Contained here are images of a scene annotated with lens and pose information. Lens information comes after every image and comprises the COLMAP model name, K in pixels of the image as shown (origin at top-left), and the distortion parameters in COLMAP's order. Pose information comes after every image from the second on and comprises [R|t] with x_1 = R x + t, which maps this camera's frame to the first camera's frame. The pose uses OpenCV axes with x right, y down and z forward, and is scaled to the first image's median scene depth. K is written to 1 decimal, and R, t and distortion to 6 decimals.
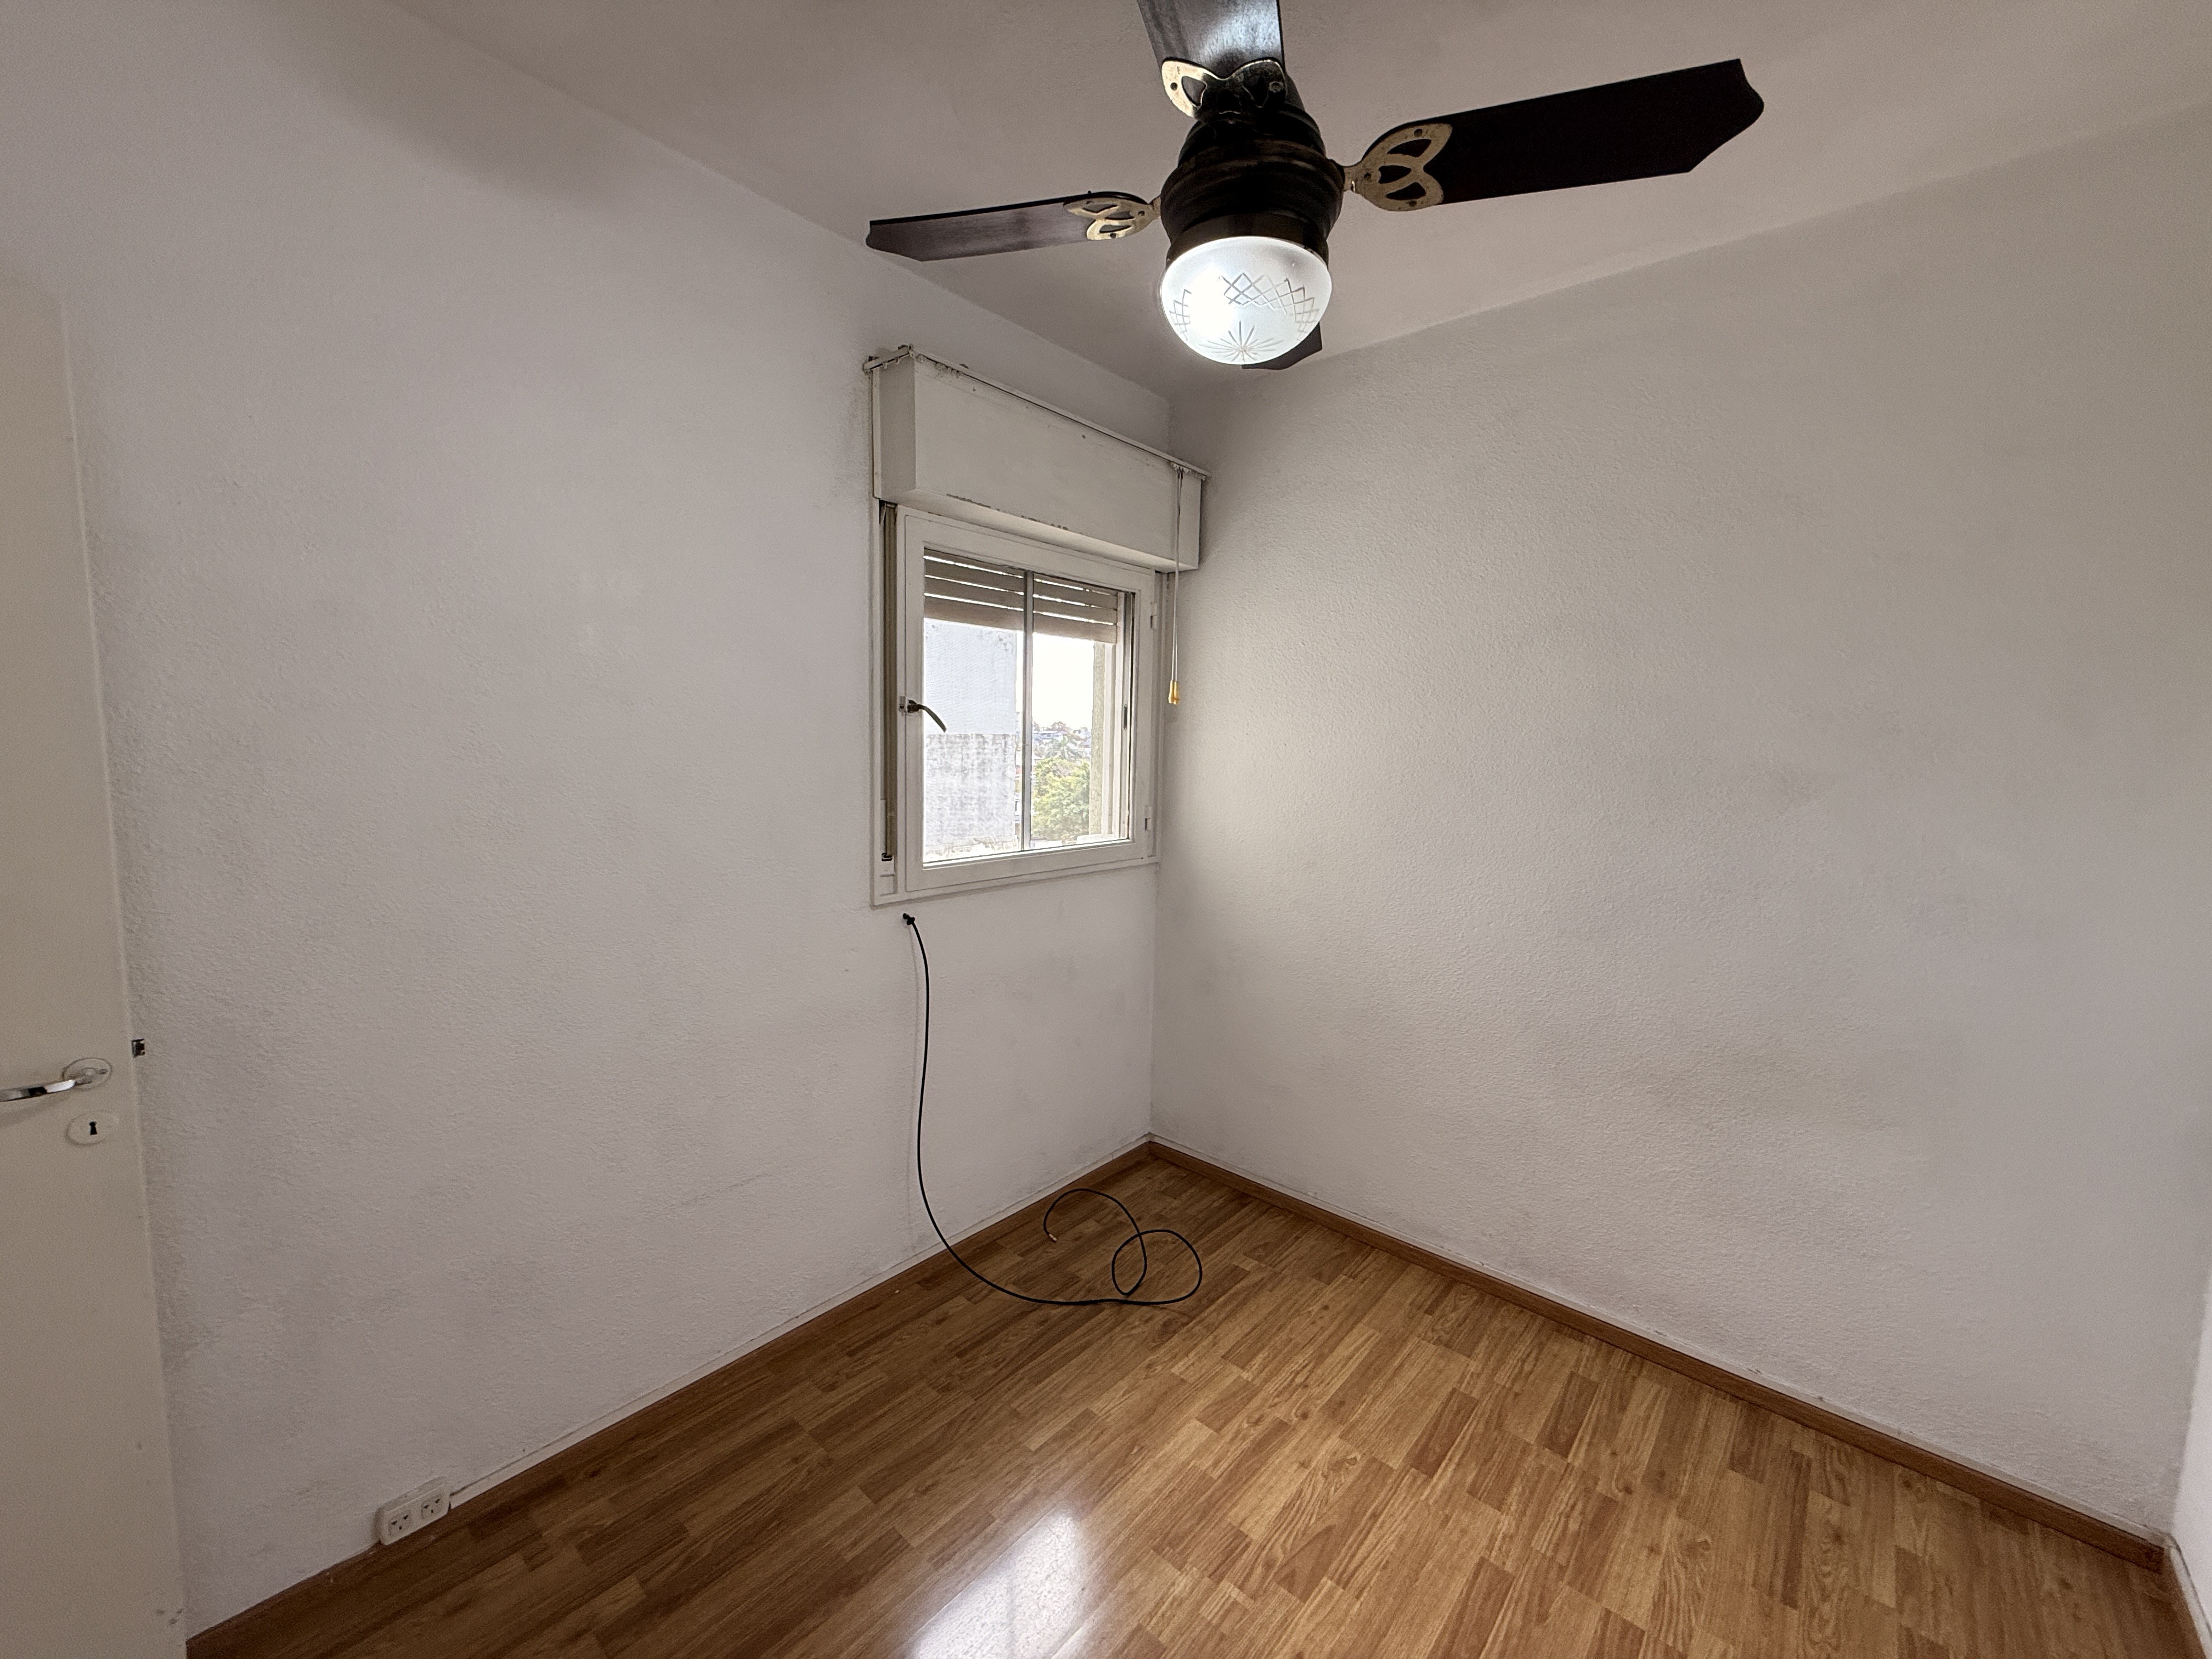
lens RADIAL K [[878.5, 0, 1098.4], [0, 878.5, 827.6], [0, 0, 1]] dist [0.000090, -0.000042]
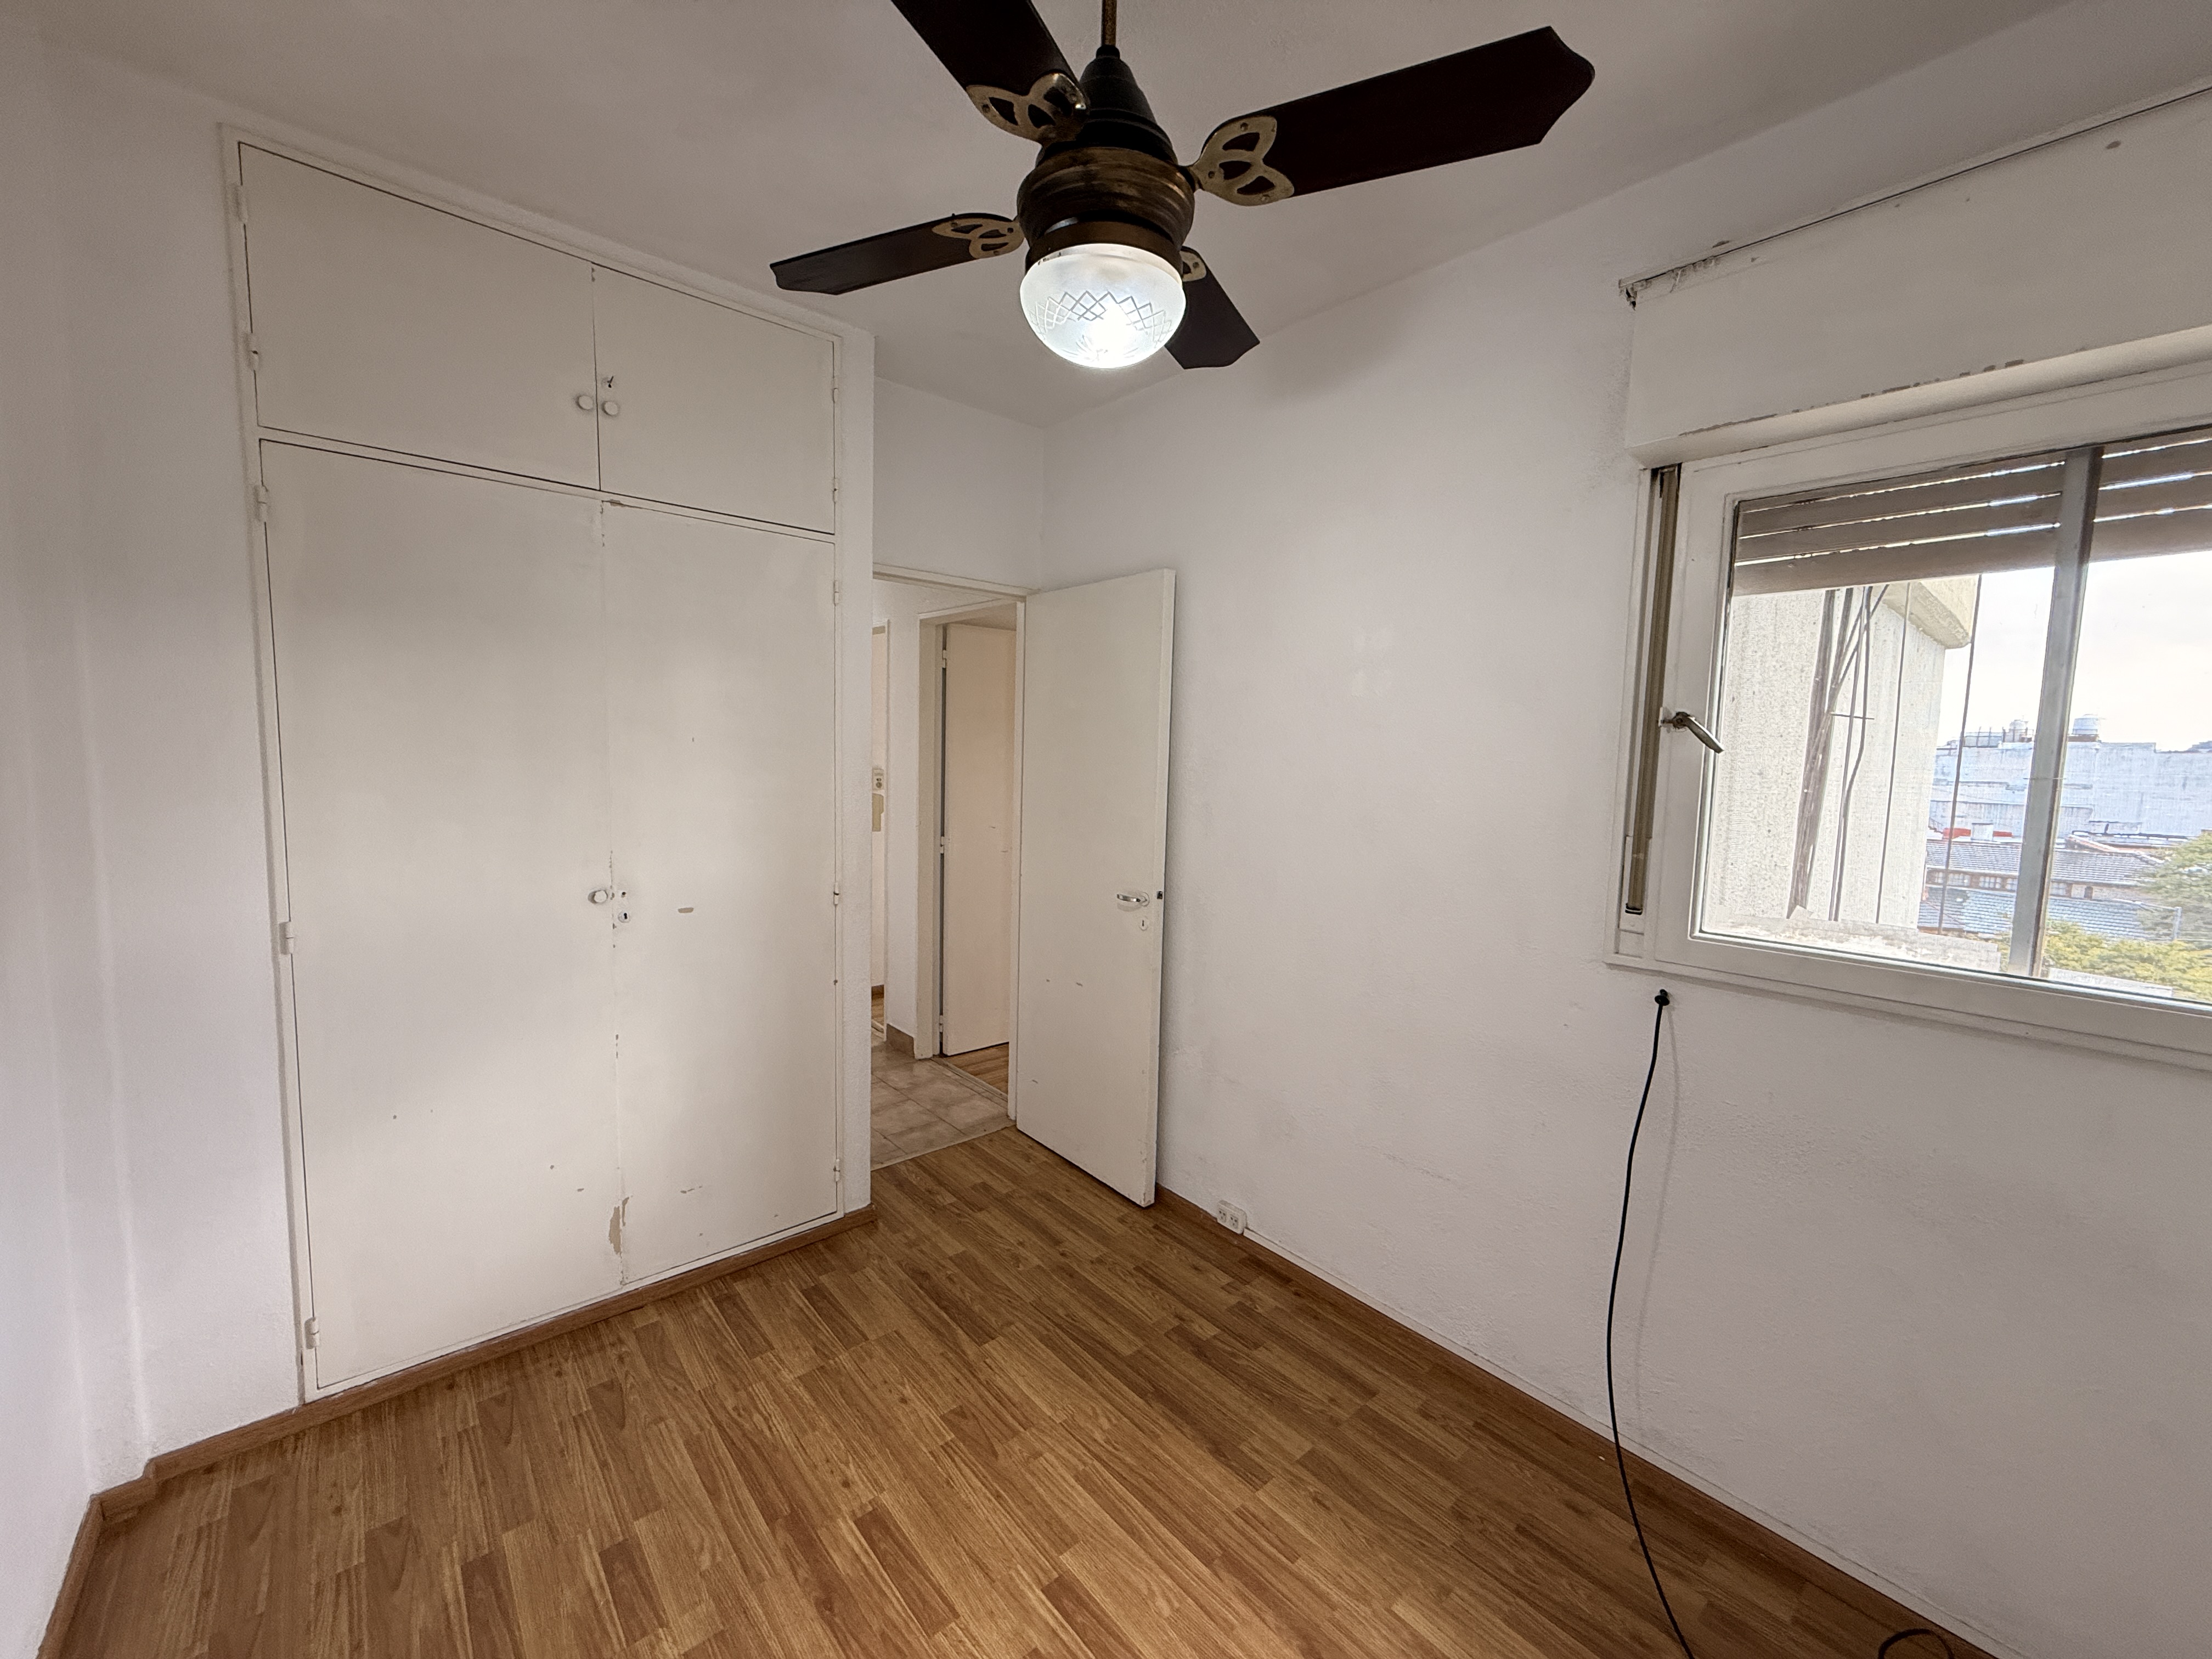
lens RADIAL K [[878.5, 0, 1098.4], [0, 878.5, 827.6], [0, 0, 1]] dist [0.000090, -0.000042]
pose [[-0.131569, 0.066759, -0.989057, 0.710998], [-0.128016, 0.988231, 0.083732, -0.051996], [0.983006, 0.137632, -0.121475, 0.704059]]
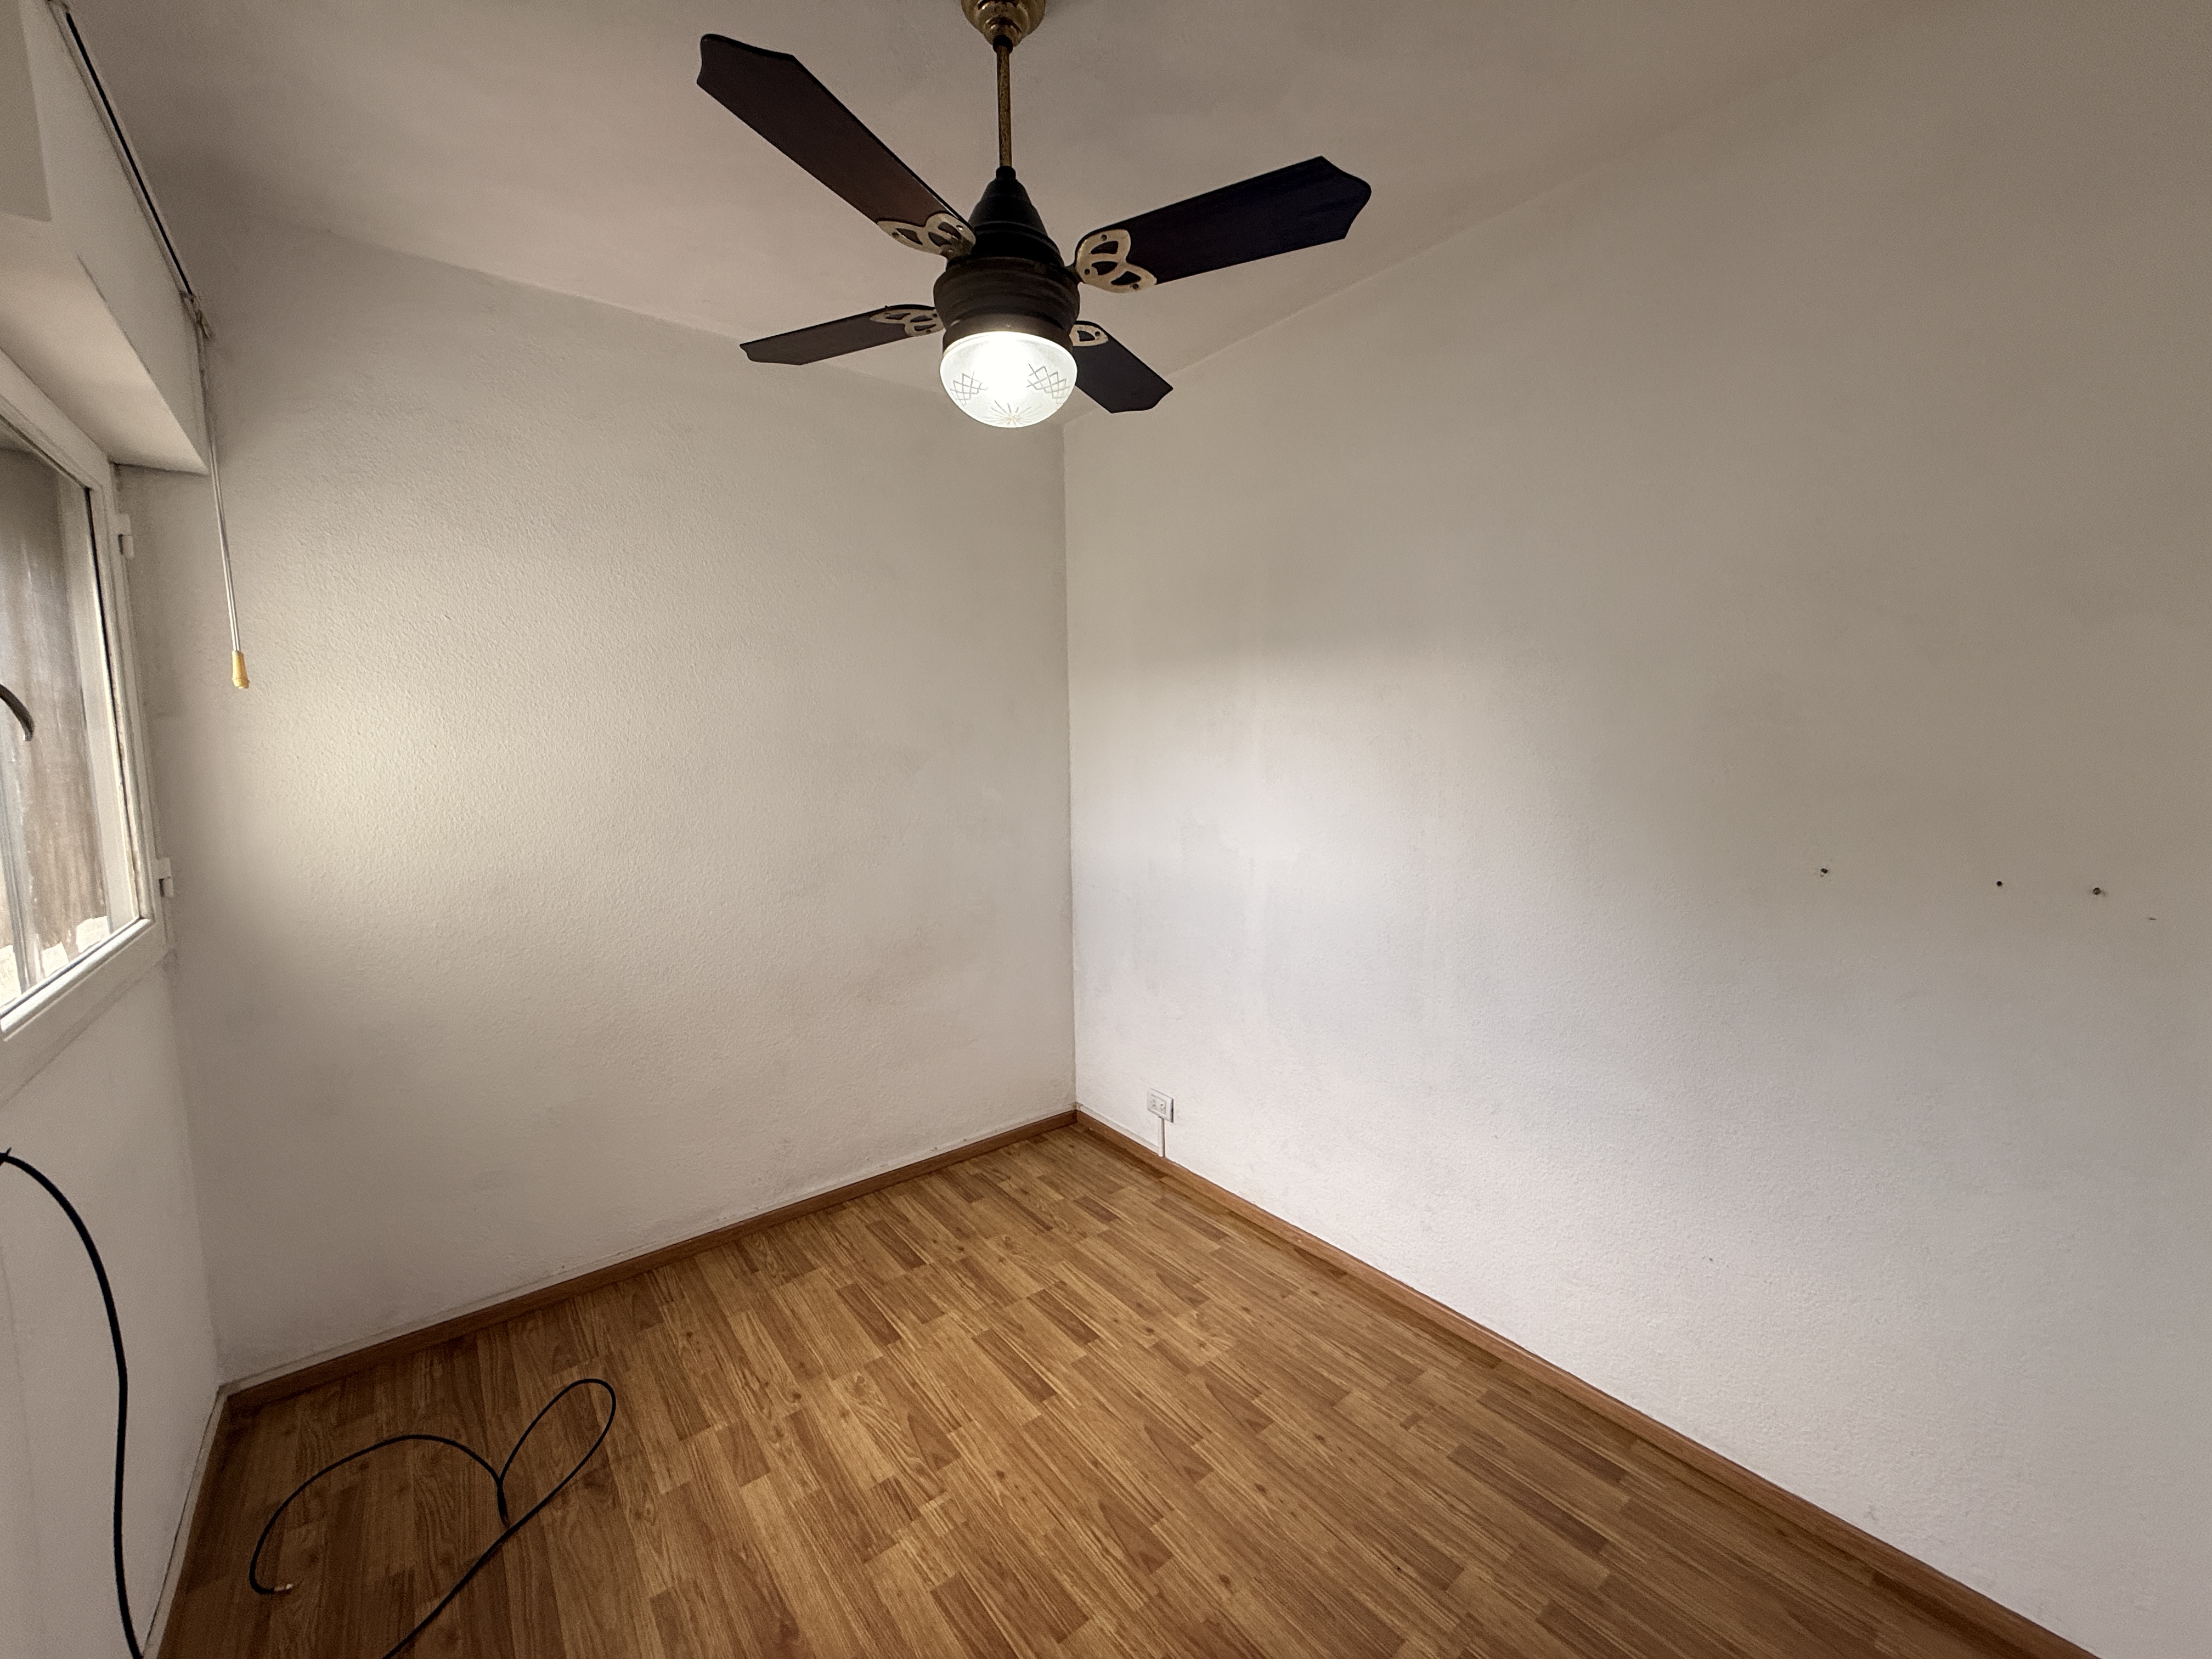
lens RADIAL K [[878.5, 0, 1098.4], [0, 878.5, 827.6], [0, 0, 1]] dist [0.000090, -0.000042]
pose [[0.173866, -0.122290, 0.977147, -0.641578], [0.114341, 0.988055, 0.103311, -0.052526], [-0.978109, 0.093765, 0.185772, 0.414612]]
